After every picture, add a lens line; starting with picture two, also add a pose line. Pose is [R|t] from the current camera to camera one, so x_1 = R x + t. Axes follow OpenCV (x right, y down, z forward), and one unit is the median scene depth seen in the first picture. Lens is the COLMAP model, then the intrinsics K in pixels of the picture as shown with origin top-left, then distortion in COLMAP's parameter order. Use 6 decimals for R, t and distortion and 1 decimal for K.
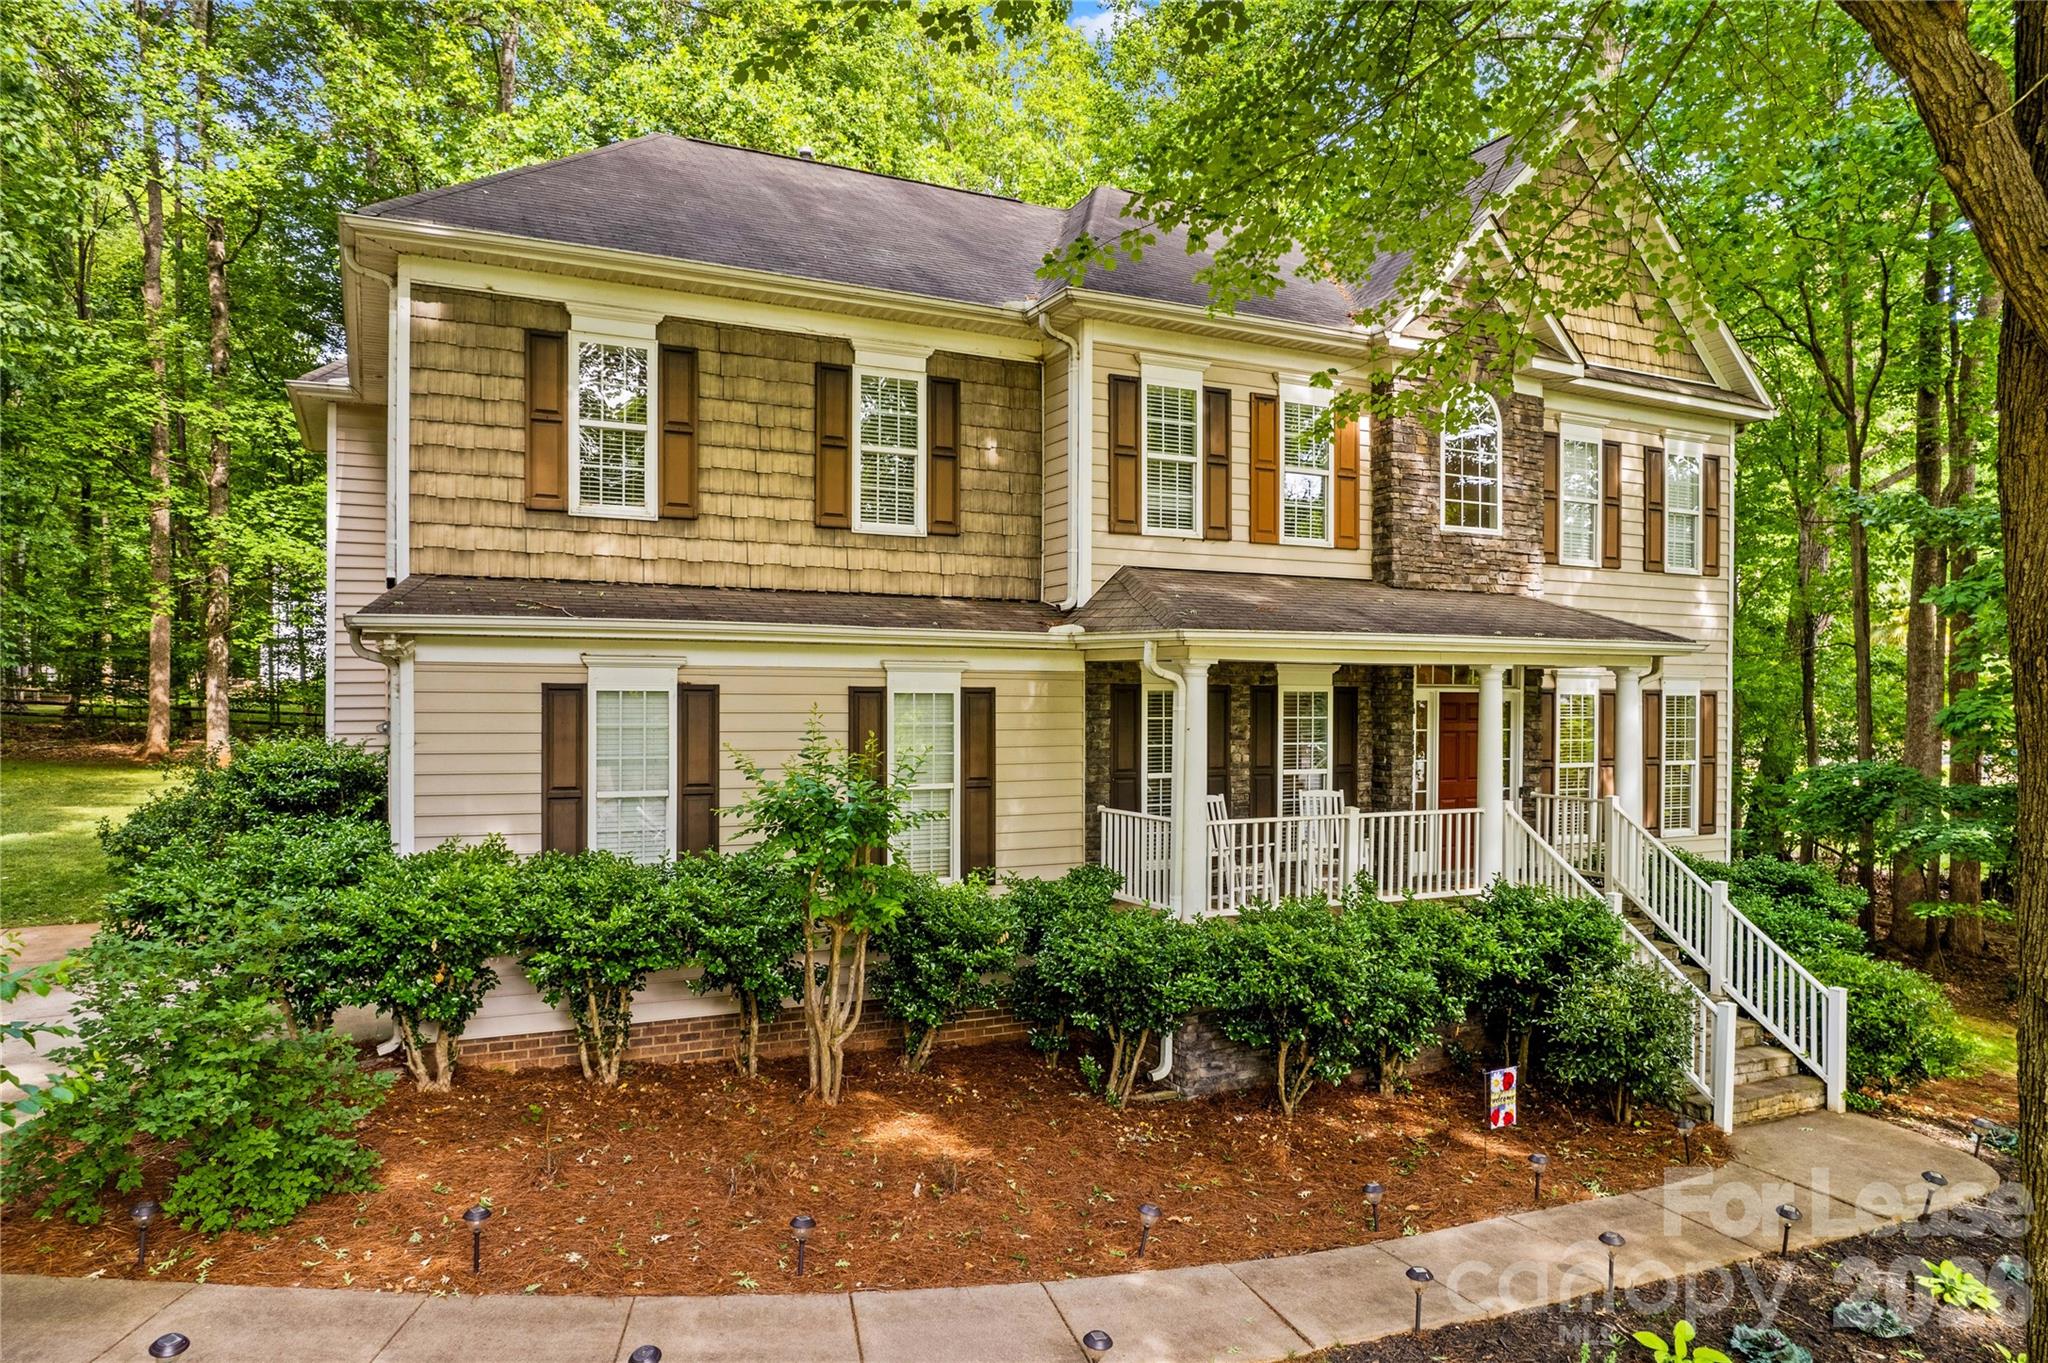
lens RADIAL K [[1326.0, 0, 1008.7], [0, 1326.0, 715.2], [0, 0, 1]] dist [-0.053120, 0.050653]
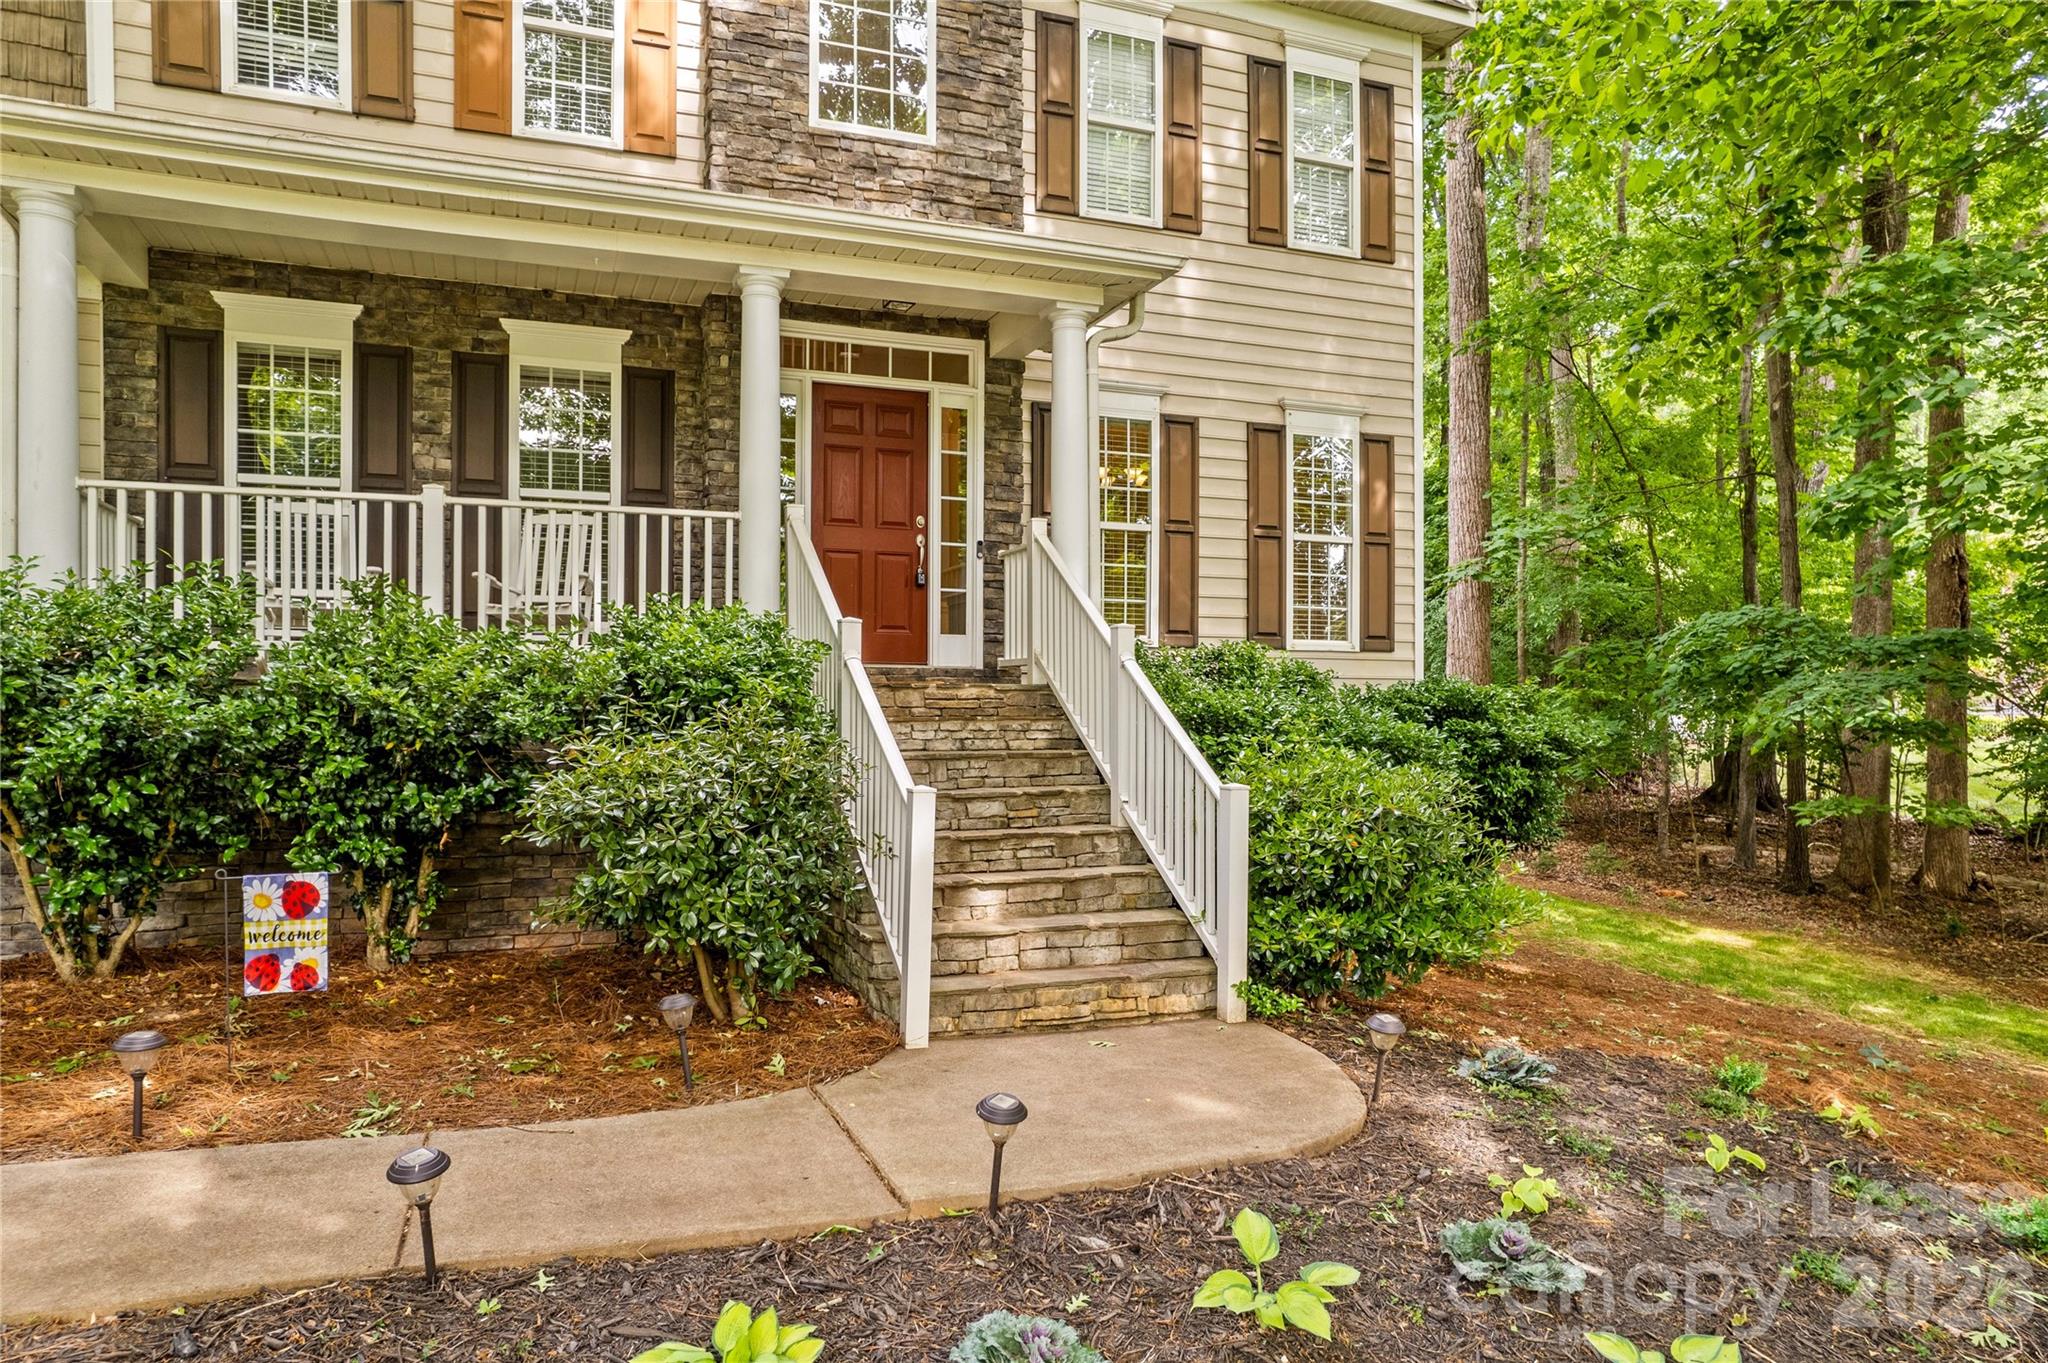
lens RADIAL K [[1326.0, 0, 1008.7], [0, 1326.0, 715.2], [0, 0, 1]] dist [-0.053120, 0.050653]
pose [[0.995857, -0.001461, -0.090925, 0.543660], [0.001137, 0.999993, -0.003609, 0.167017], [0.090930, 0.003491, 0.995851, 0.423500]]
